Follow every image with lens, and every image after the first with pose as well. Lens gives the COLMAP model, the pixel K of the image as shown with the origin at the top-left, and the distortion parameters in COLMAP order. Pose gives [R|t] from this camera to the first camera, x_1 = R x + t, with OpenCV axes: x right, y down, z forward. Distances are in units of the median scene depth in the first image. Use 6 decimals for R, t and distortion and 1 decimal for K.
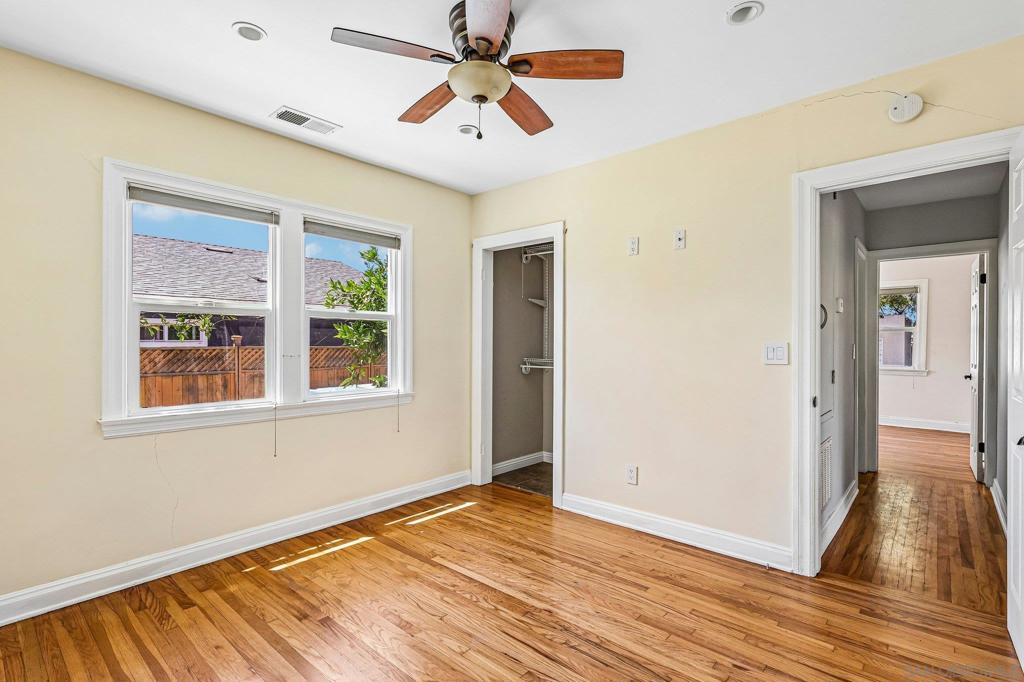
lens RADIAL K [[487.9, 0, 518.8], [0, 487.9, 340.5], [0, 0, 1]] dist [0.002846, -0.000687]
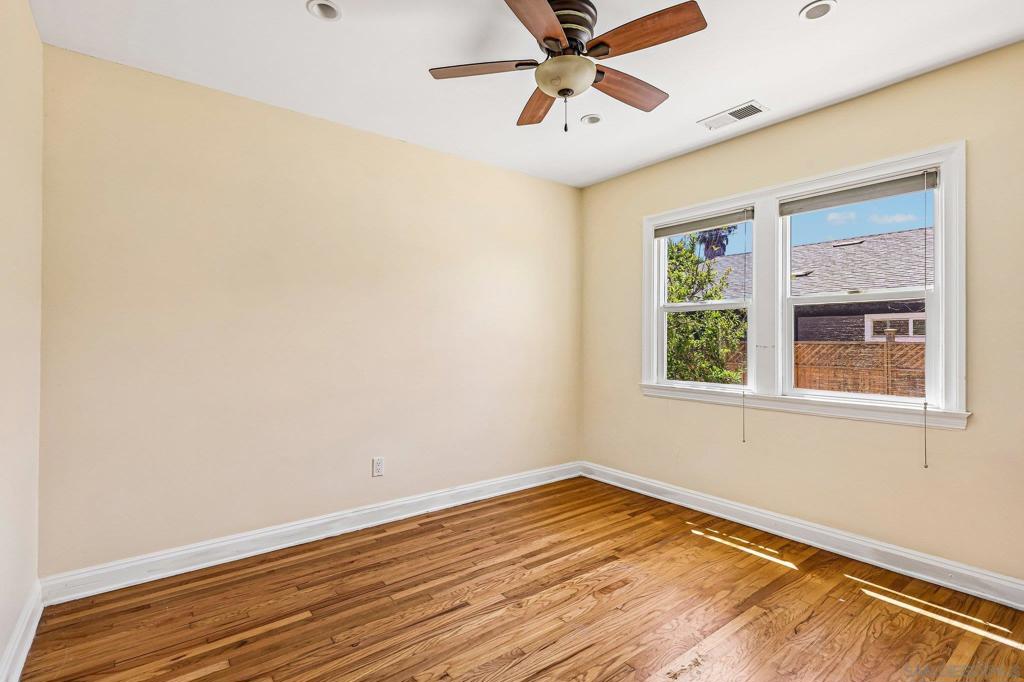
lens RADIAL K [[487.9, 0, 518.9], [0, 487.9, 341.7], [0, 0, 1]] dist [0.002846, -0.000687]
pose [[-0.191633, 0.000068, -0.981467, 0.620438], [-0.000187, 1.000000, 0.000106, 0.021633], [0.981467, 0.000203, -0.191633, 0.726110]]
